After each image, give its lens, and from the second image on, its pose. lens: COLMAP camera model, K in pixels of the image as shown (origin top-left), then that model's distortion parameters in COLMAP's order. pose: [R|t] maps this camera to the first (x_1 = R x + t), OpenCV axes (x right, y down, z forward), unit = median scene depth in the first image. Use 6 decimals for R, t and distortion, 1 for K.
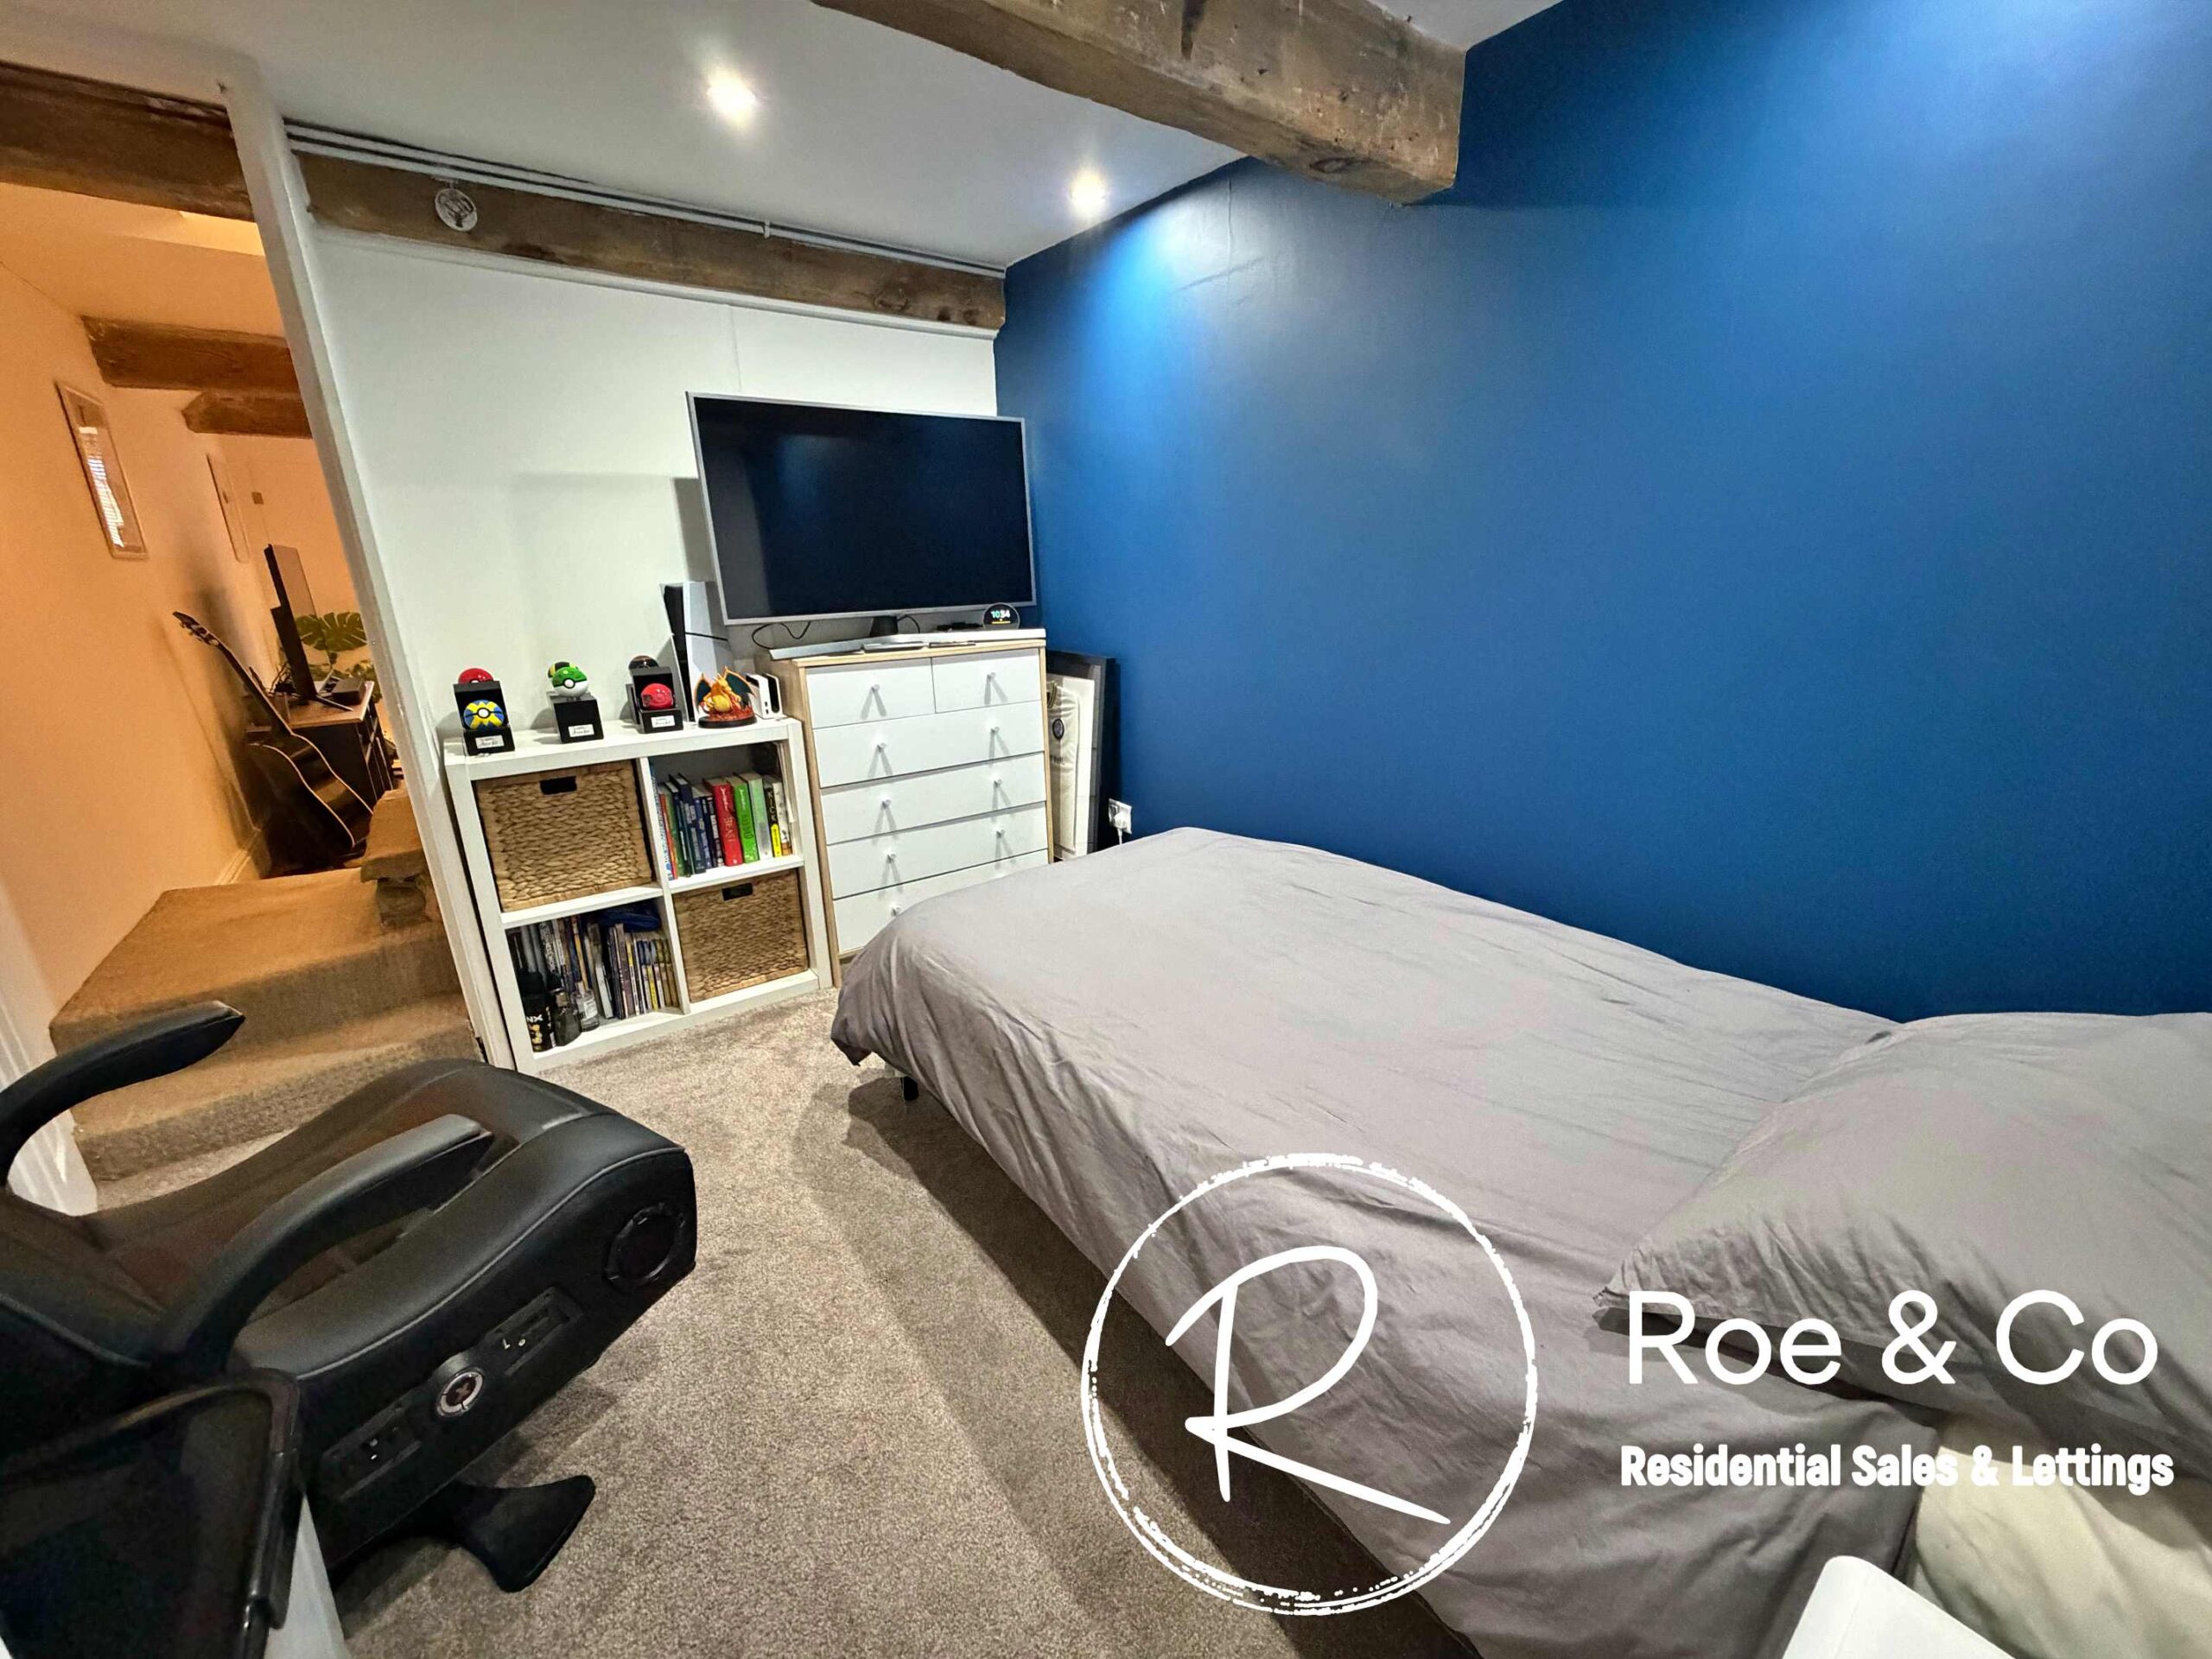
lens RADIAL K [[882.1, 0, 1107.4], [0, 882.1, 831.9], [0, 0, 1]] dist [-0.000796, 0.000140]
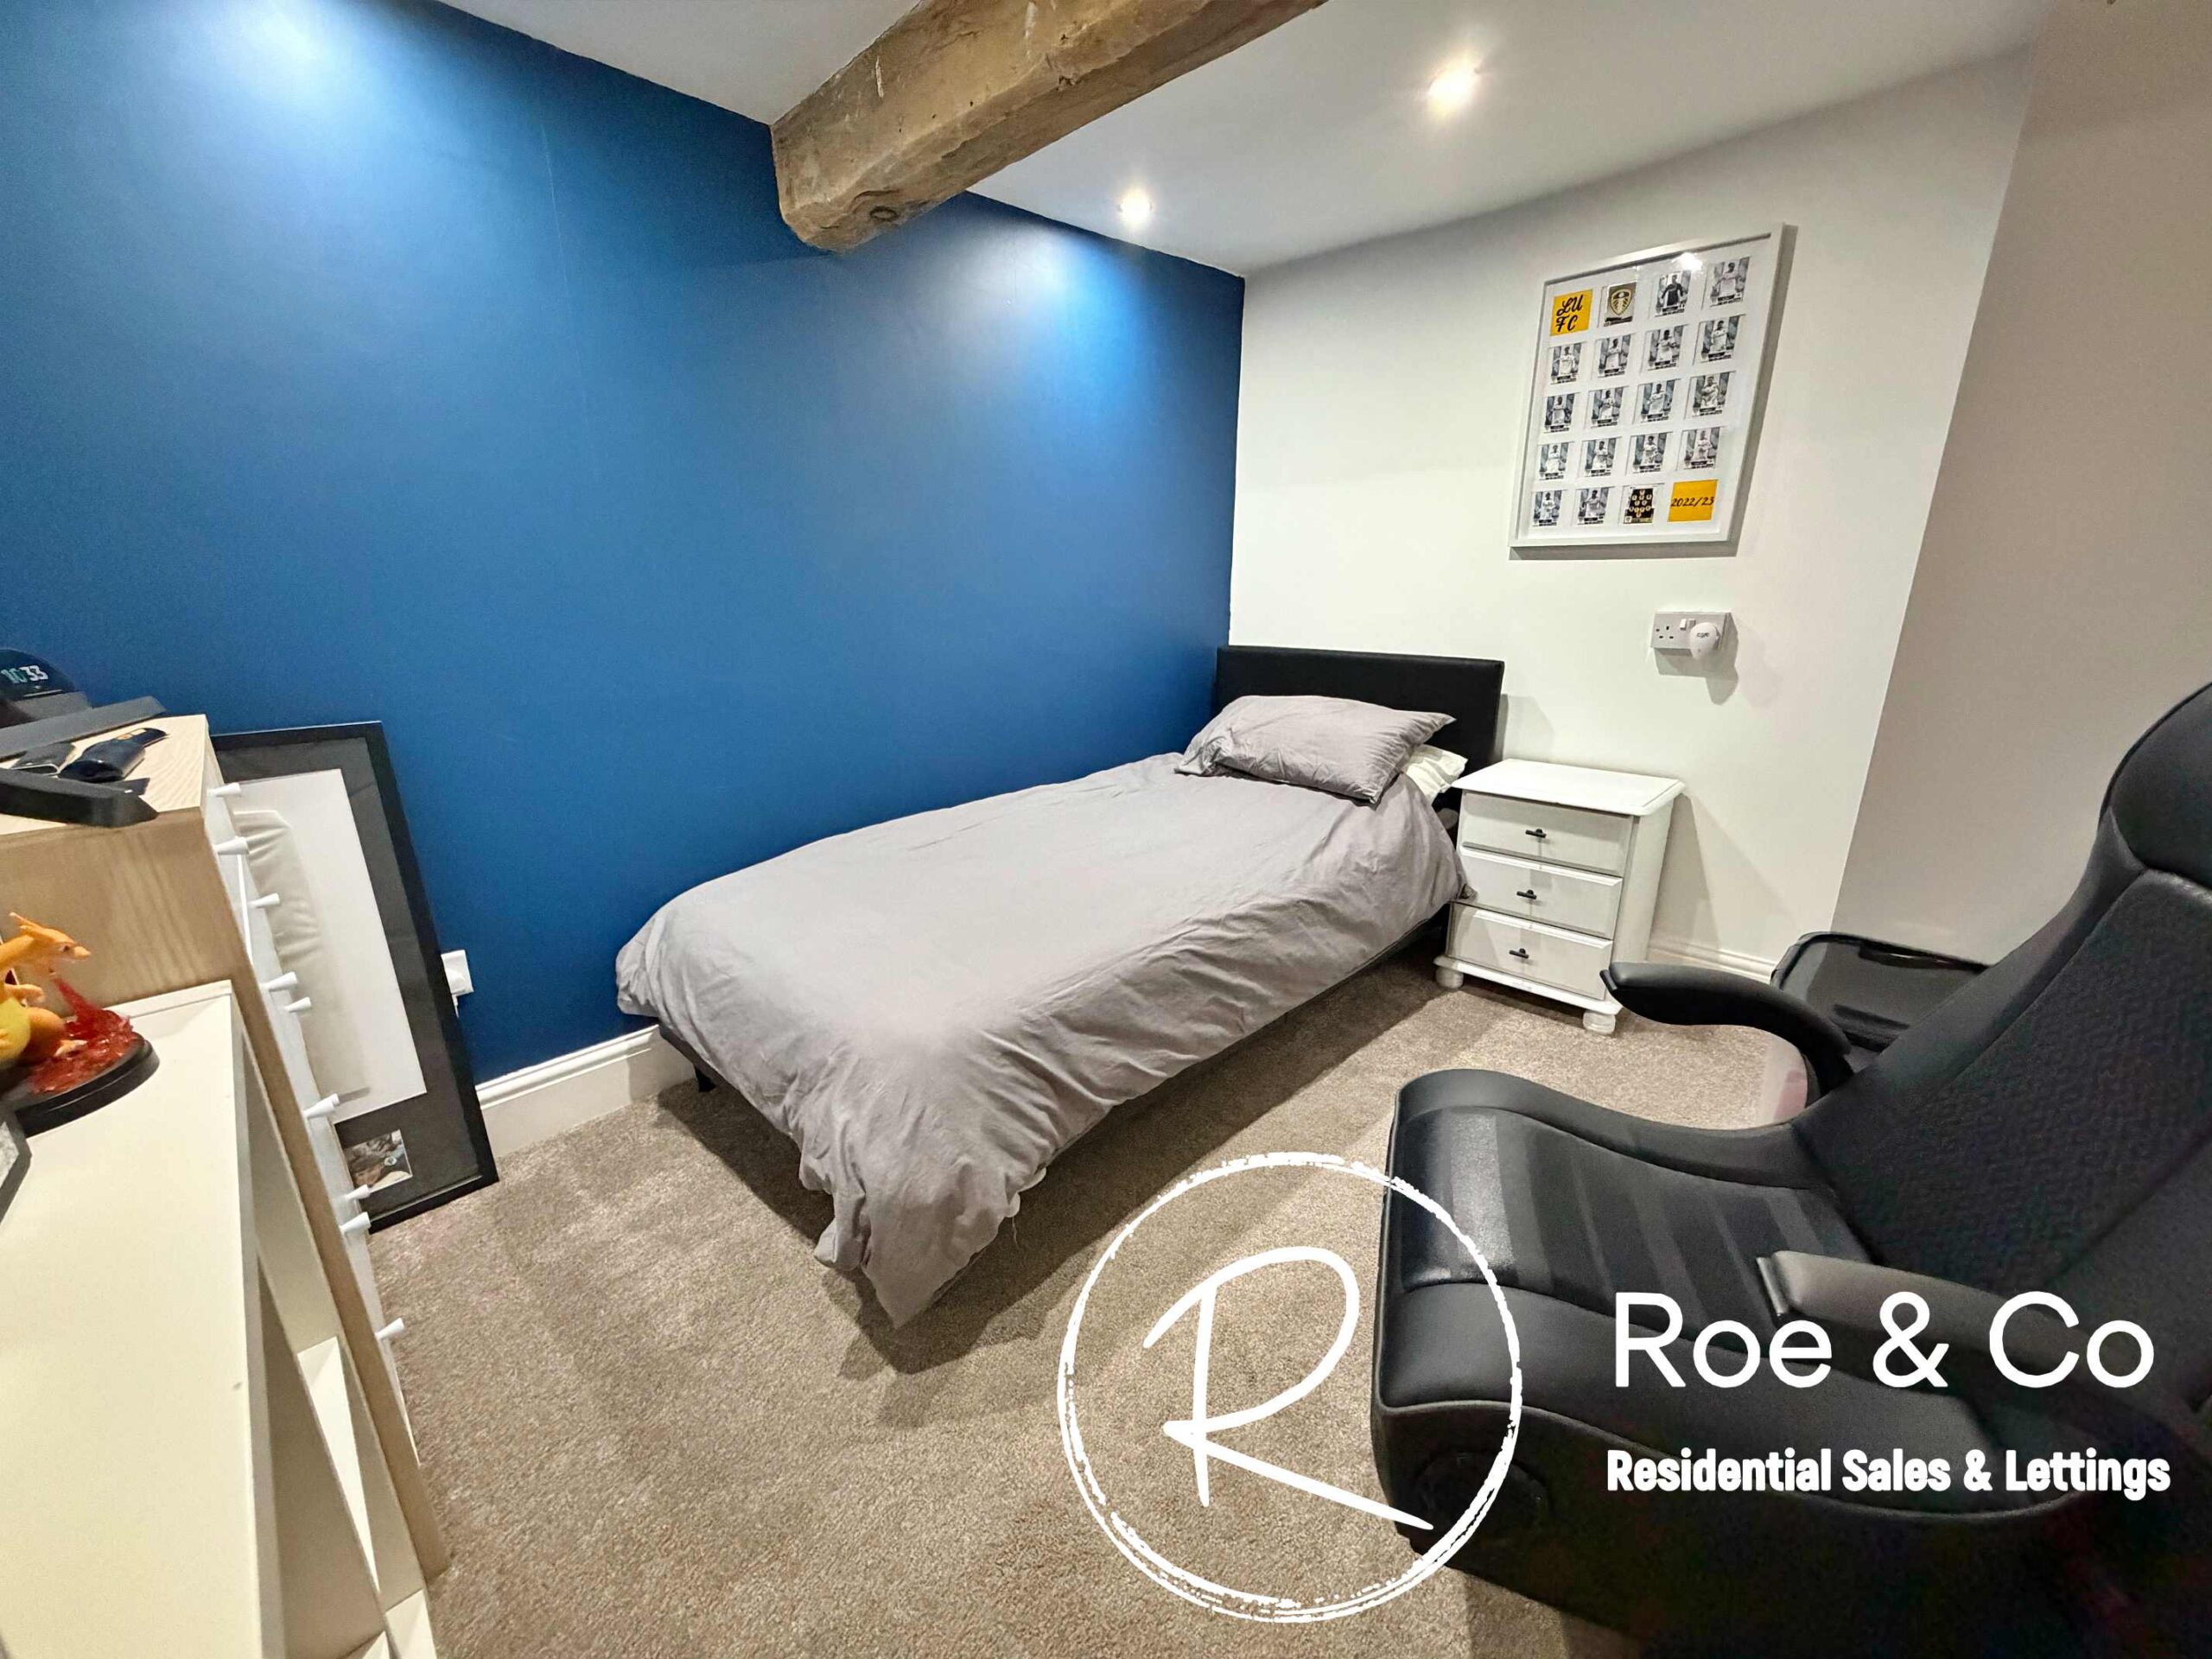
lens RADIAL K [[882.1, 0, 1103.5], [0, 882.1, 827.7], [0, 0, 1]] dist [-0.000796, 0.000140]
pose [[-0.136026, -0.266525, 0.954181, -1.209774], [0.307296, 0.904279, 0.296393, -0.304546], [-0.941842, 0.333533, -0.041103, 1.127941]]
